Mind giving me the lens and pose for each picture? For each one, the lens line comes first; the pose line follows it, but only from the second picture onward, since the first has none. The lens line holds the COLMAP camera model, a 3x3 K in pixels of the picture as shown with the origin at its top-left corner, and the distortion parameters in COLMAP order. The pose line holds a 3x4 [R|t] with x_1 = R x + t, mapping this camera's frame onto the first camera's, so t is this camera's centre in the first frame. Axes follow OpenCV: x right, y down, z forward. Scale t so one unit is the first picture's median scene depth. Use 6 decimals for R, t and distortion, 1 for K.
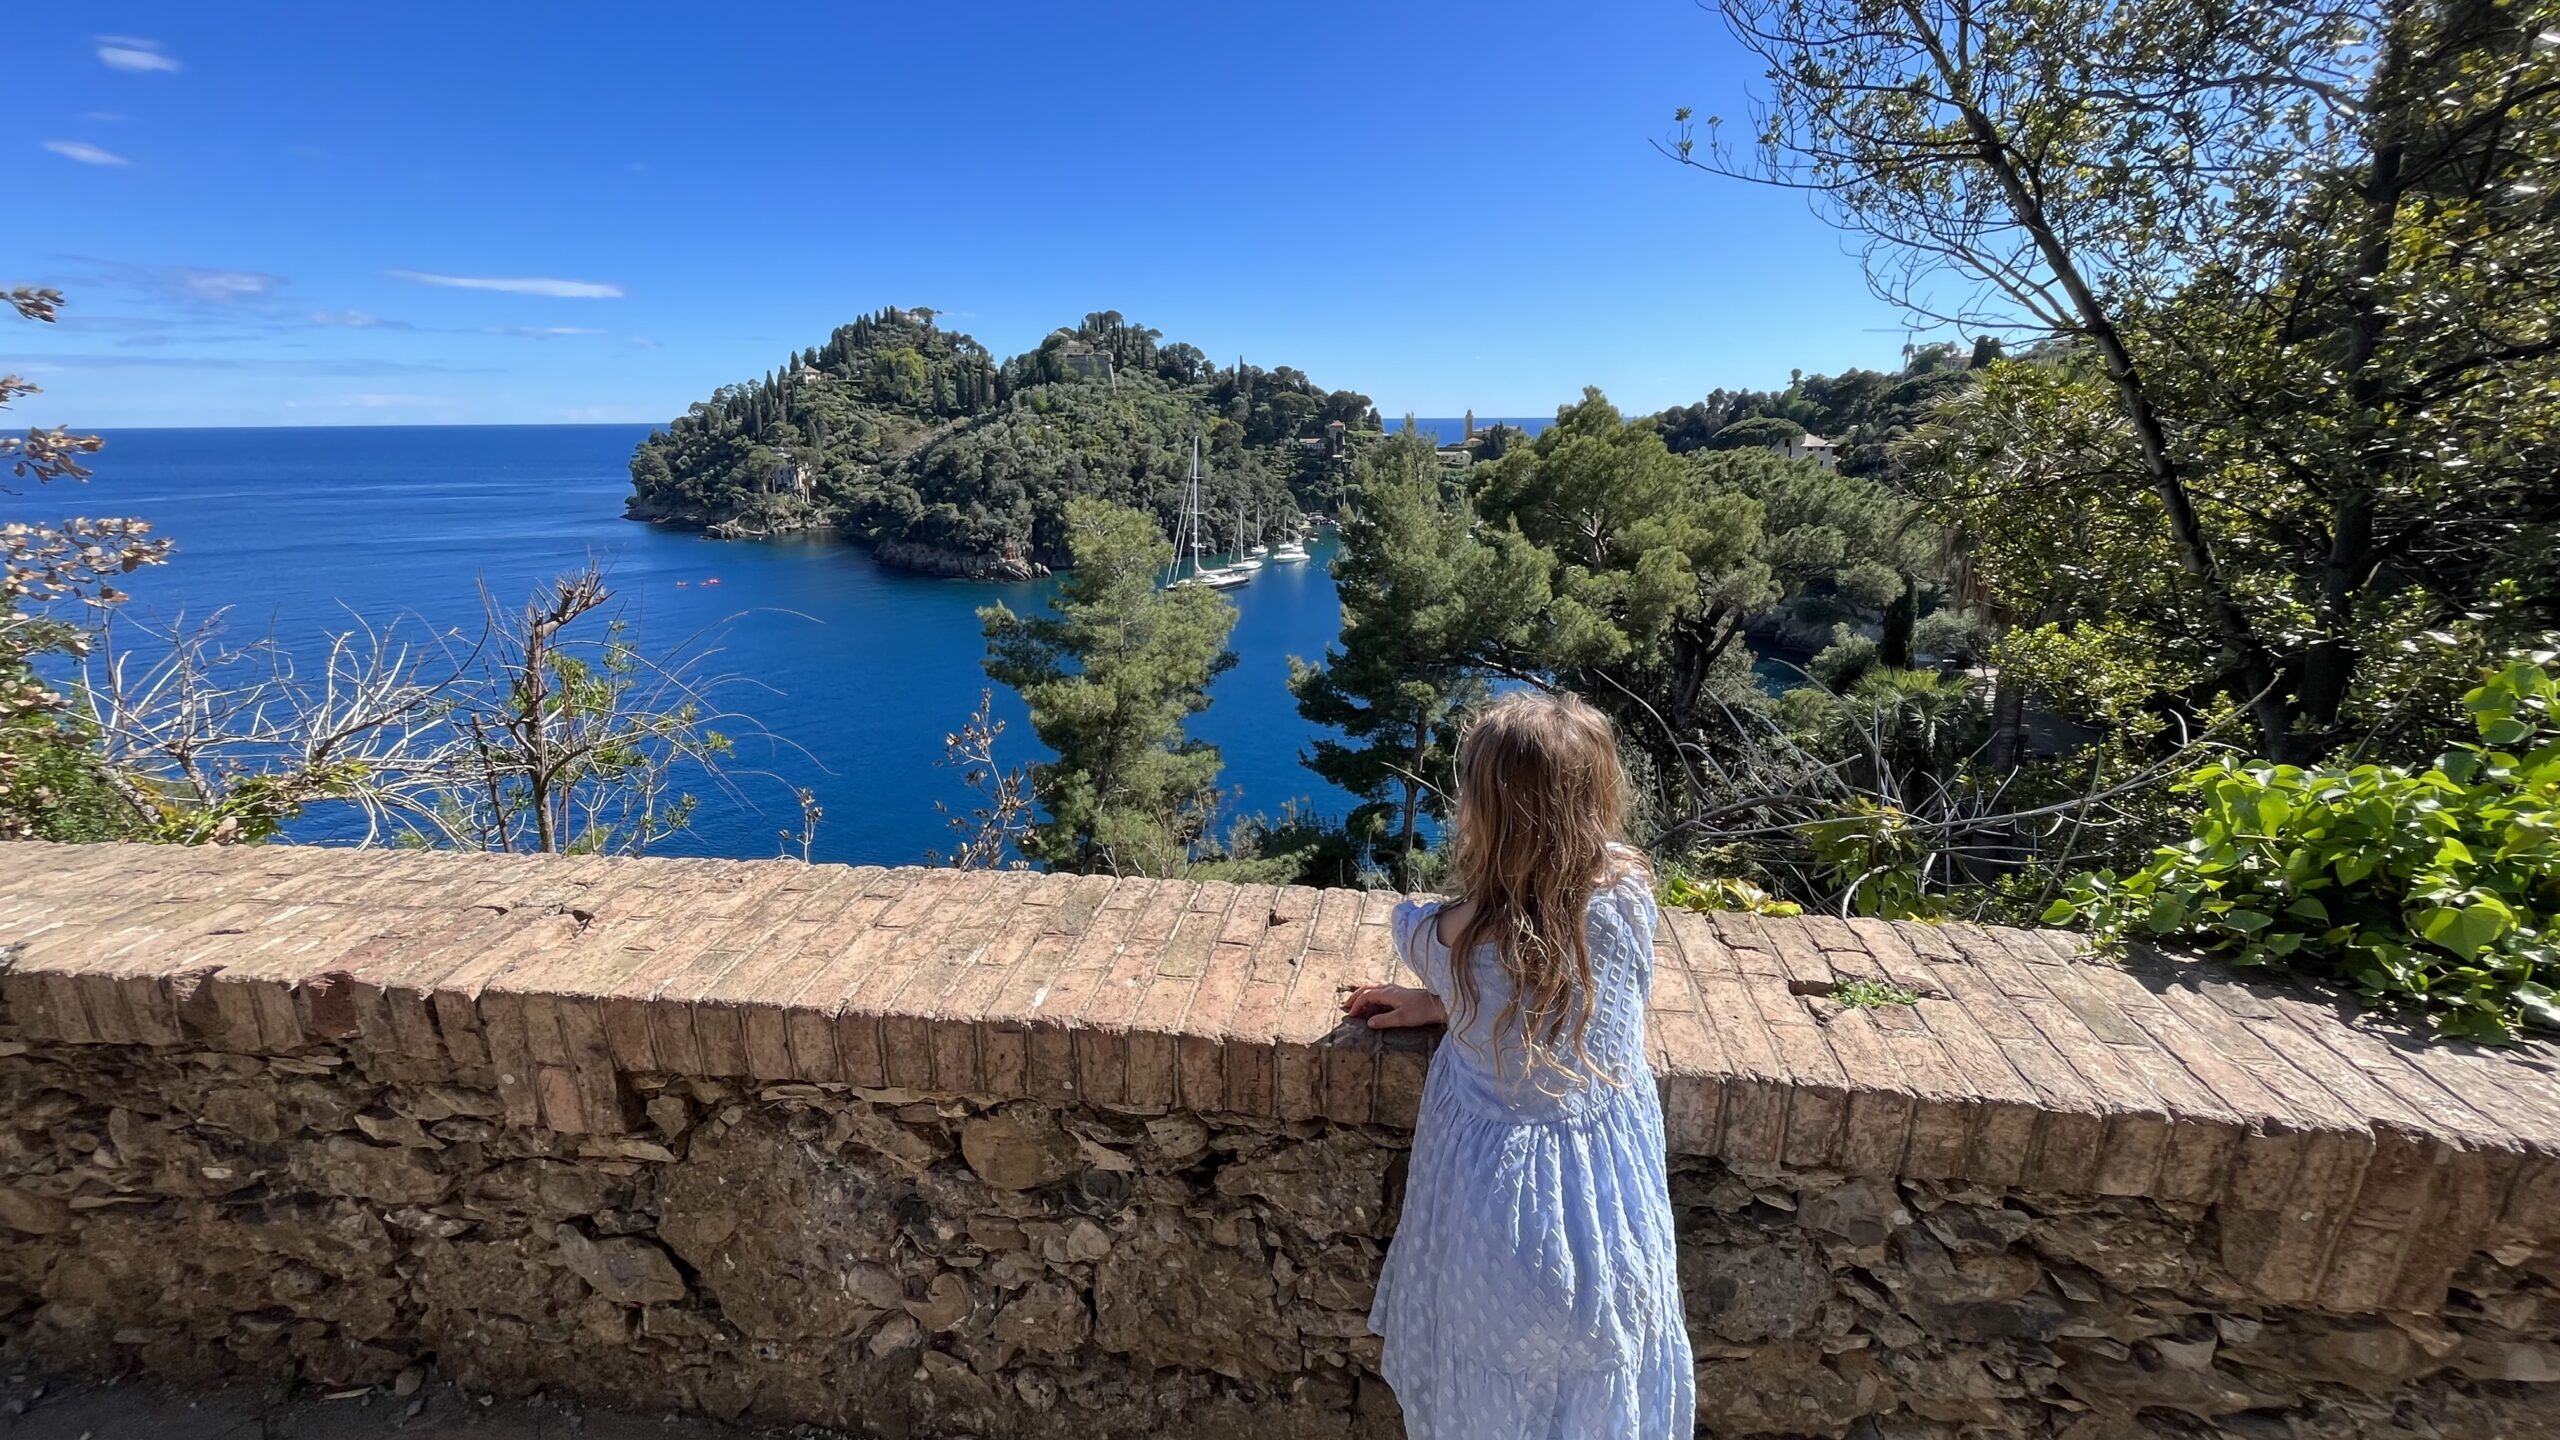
lens RADIAL K [[1035.4, 0, 1280.0], [0, 1035.4, 720.0], [0, 0, 1]] dist [-0.001459, -0.000107]
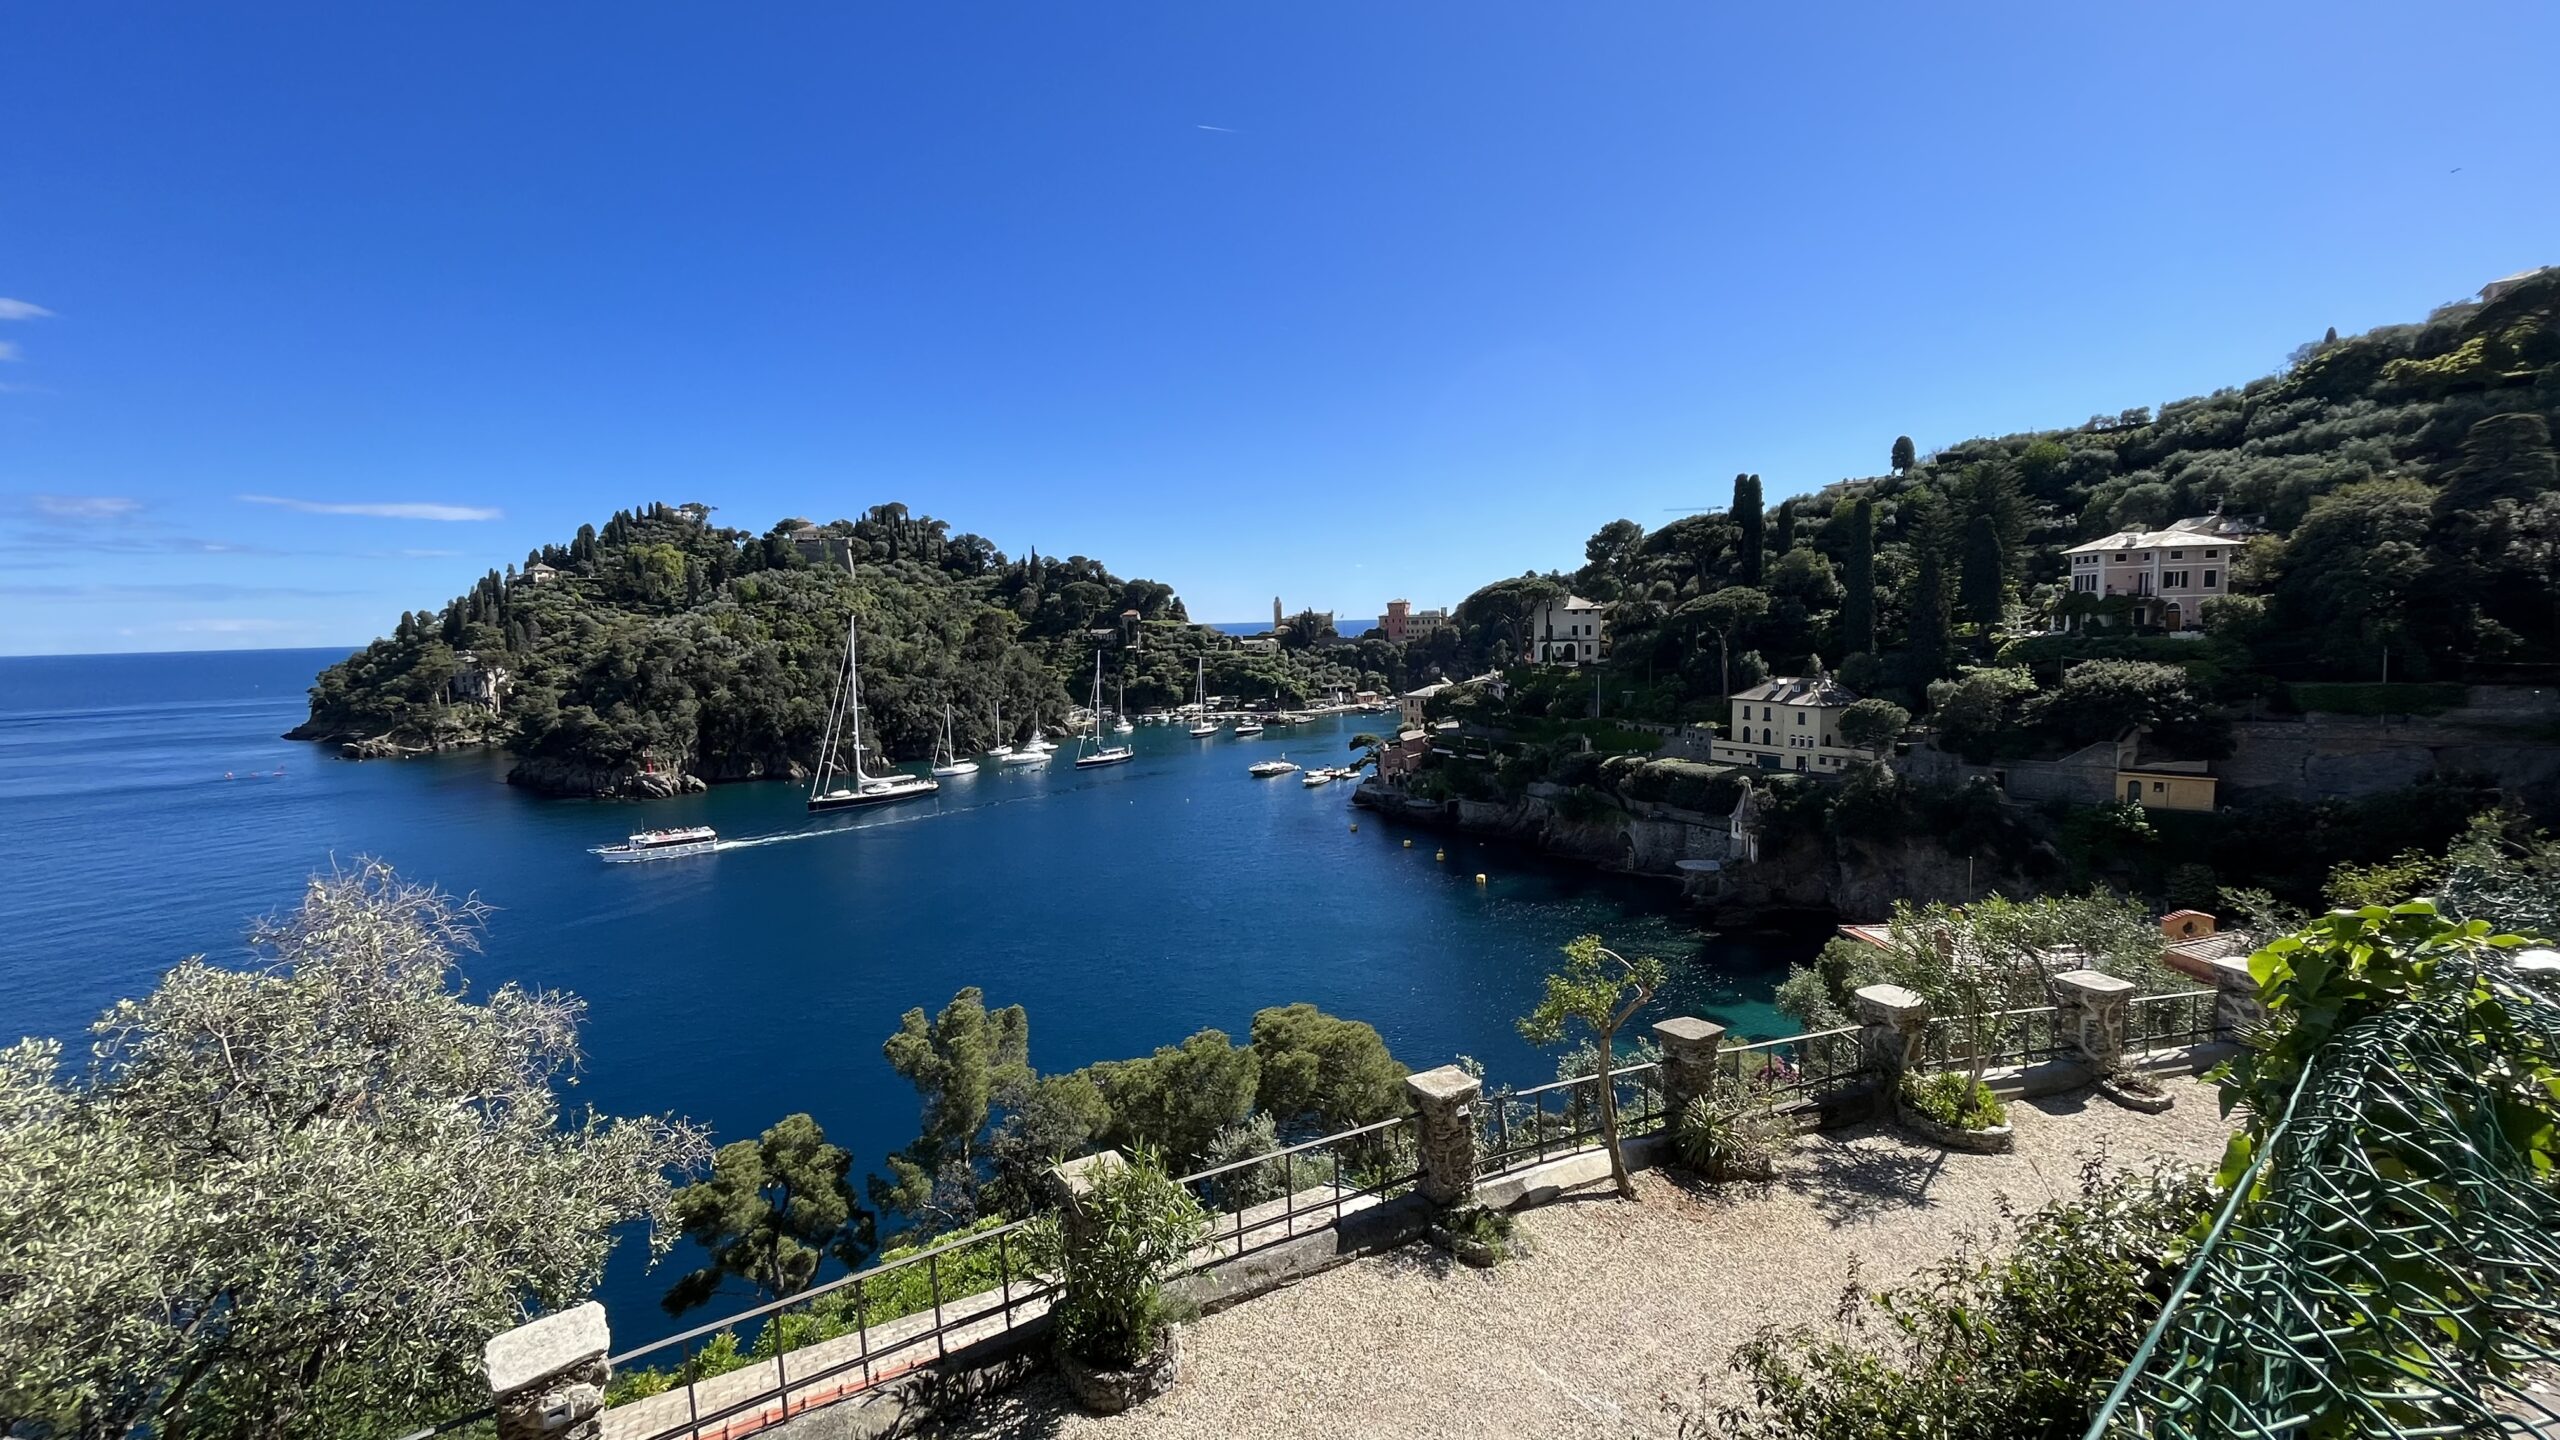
lens RADIAL K [[1035.4, 0, 1280.0], [0, 1035.4, 720.0], [0, 0, 1]] dist [-0.001459, -0.000107]
pose [[0.994746, -0.029255, 0.098101, 0.107922], [0.047297, 0.981225, -0.186976, -0.016361], [-0.090789, 0.190633, 0.977454, 0.121796]]
